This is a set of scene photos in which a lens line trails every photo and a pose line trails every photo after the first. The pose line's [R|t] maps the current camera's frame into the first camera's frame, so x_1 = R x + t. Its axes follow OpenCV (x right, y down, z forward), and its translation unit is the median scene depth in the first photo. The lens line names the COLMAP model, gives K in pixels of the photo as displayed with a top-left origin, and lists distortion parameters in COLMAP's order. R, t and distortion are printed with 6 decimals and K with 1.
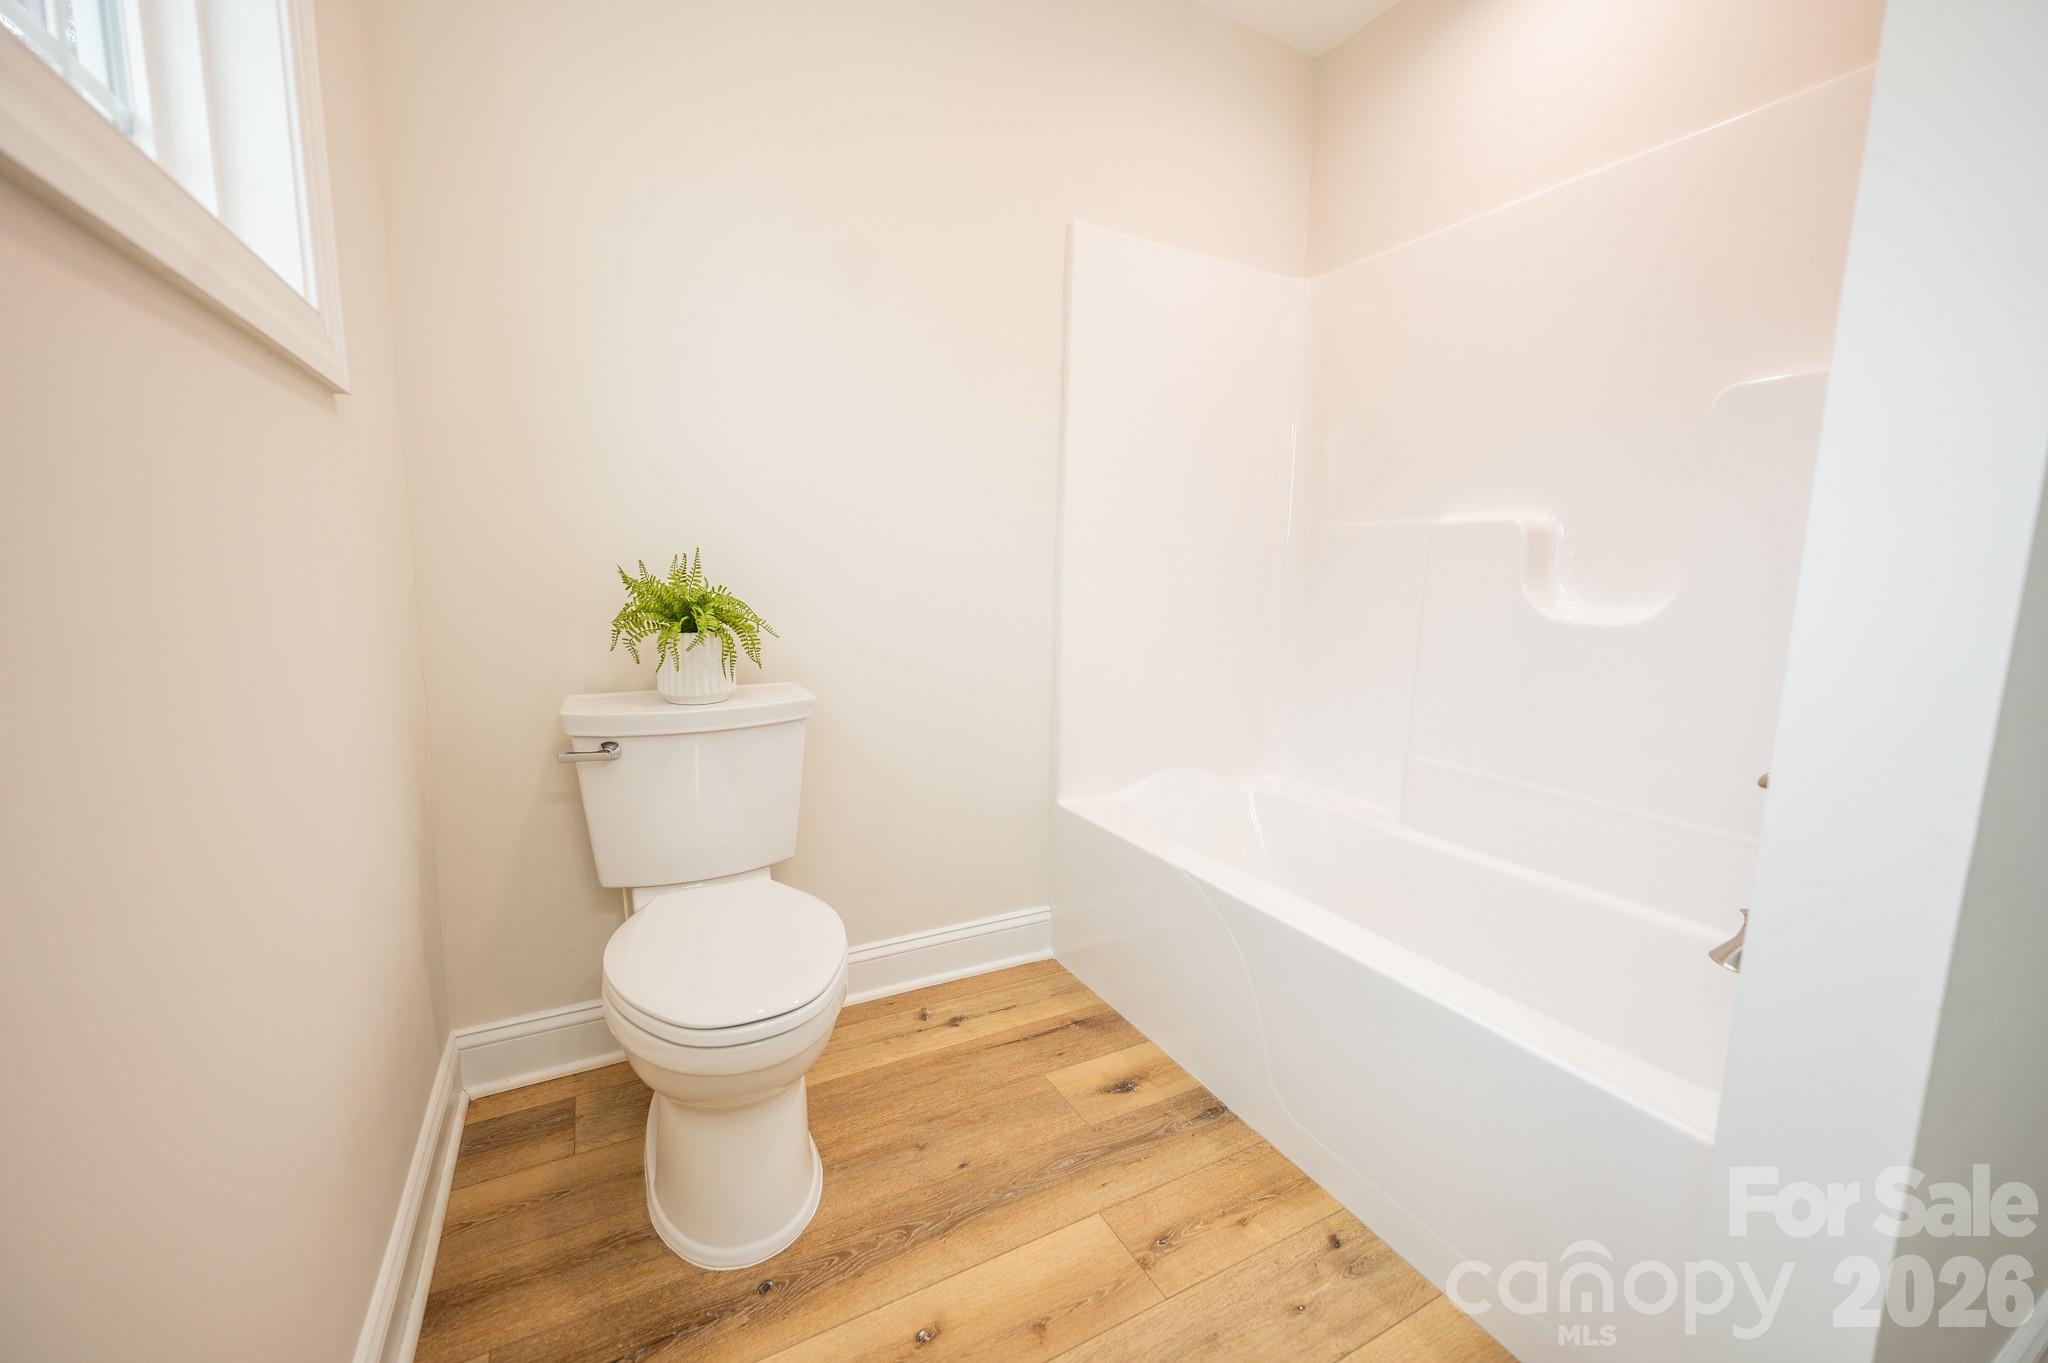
lens RADIAL K [[817.7, 0, 1025.9], [0, 817.7, 677.5], [0, 0, 1]] dist [-0.000068, -0.000025]
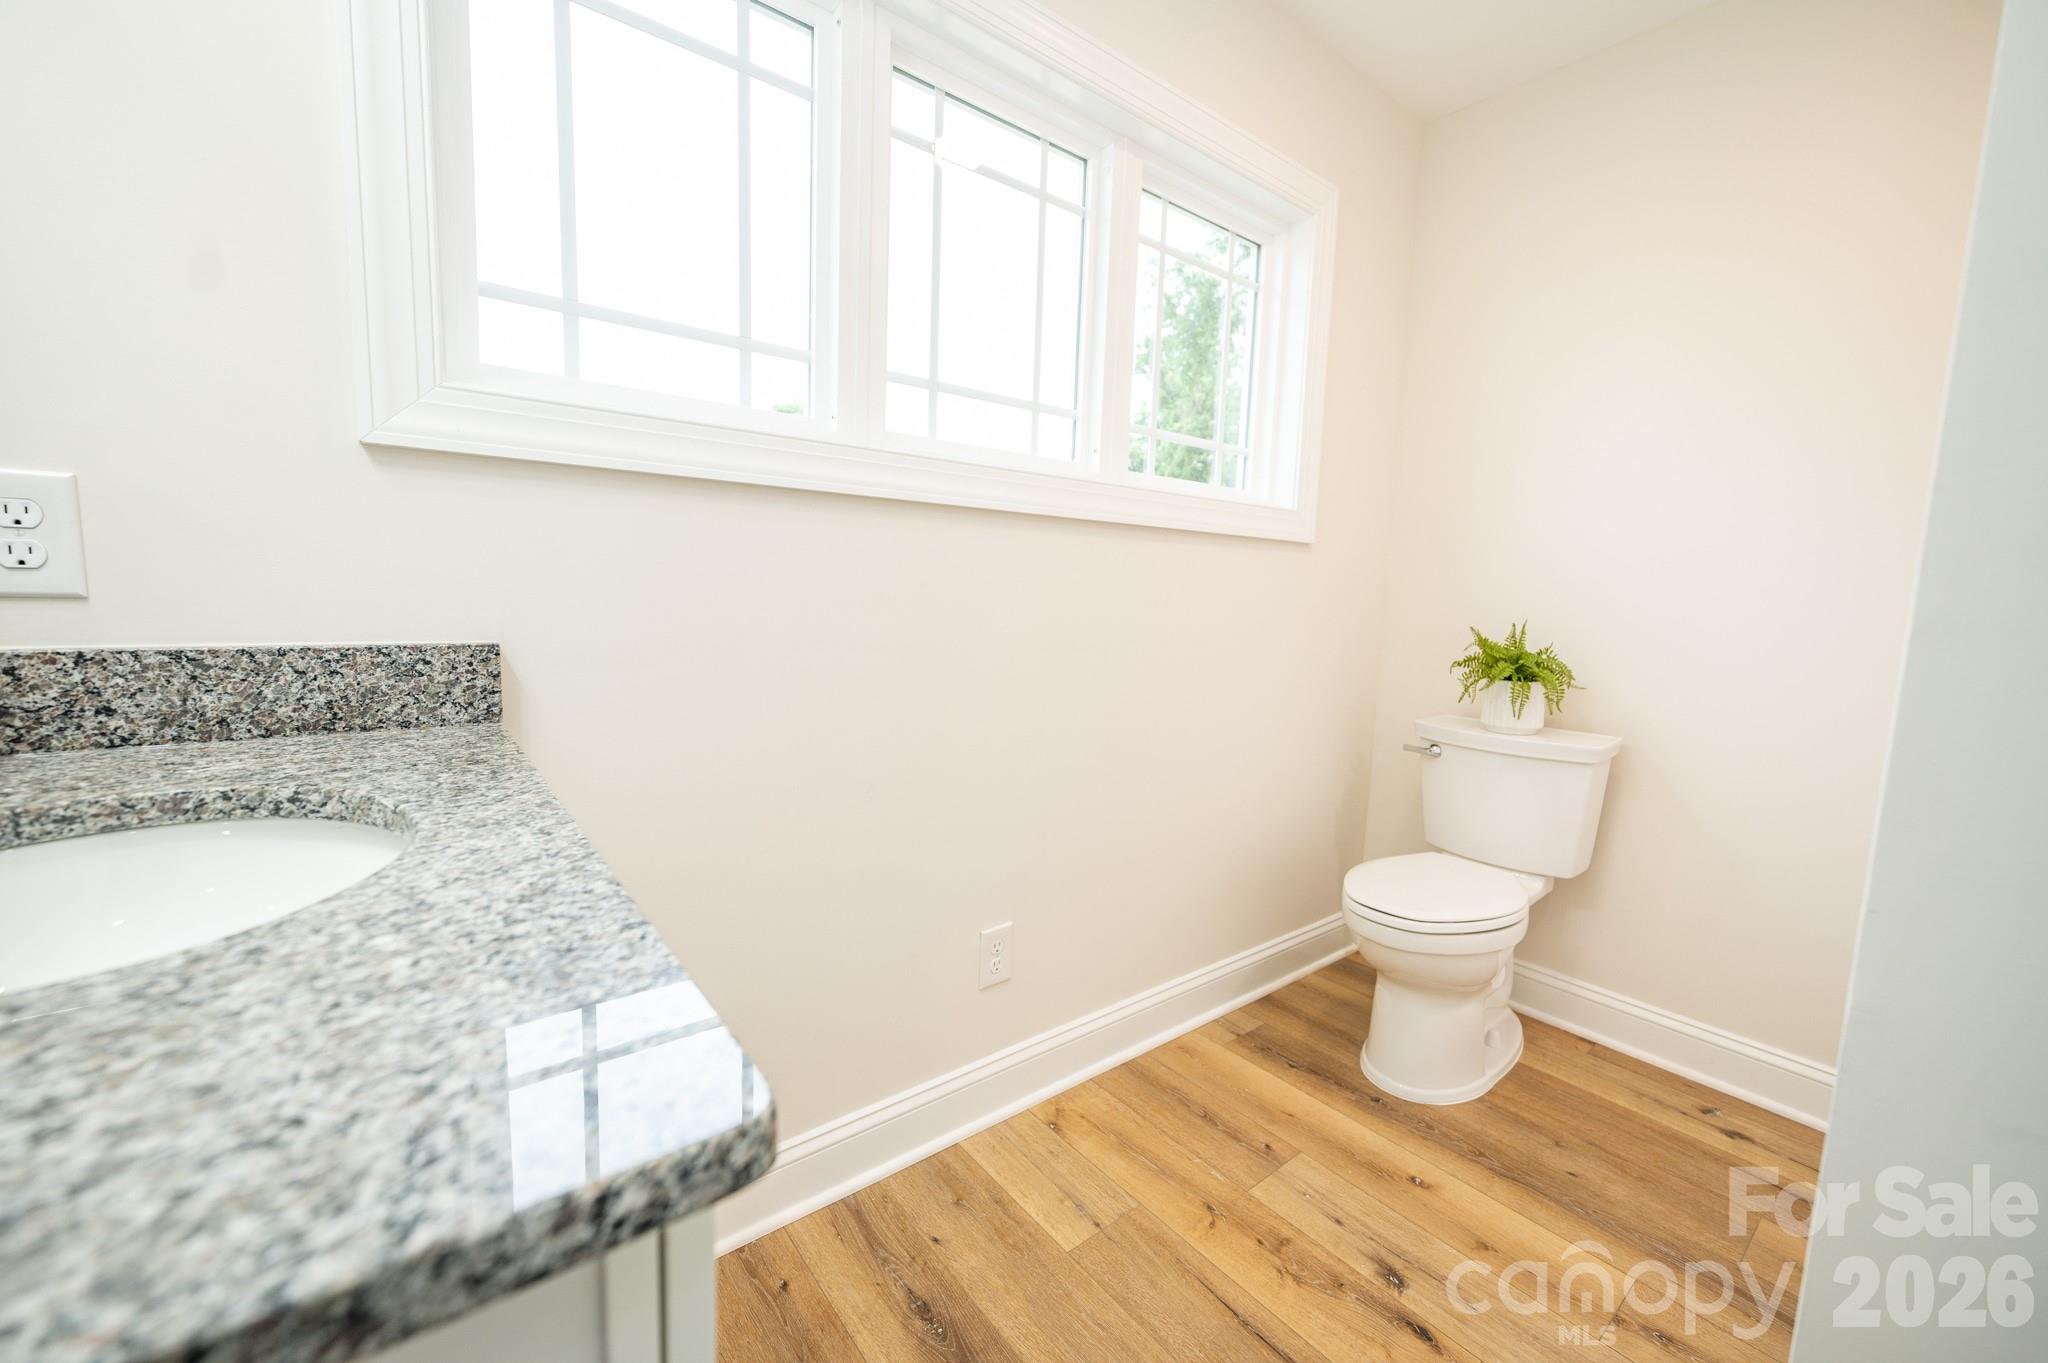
lens RADIAL K [[817.7, 0, 1025.9], [0, 817.7, 677.5], [0, 0, 1]] dist [-0.000068, -0.000025]
pose [[0.168299, 0.094441, -0.981201, 0.814925], [-0.166928, 0.983754, 0.066054, -0.017345], [0.971499, 0.152674, 0.181330, -0.027413]]
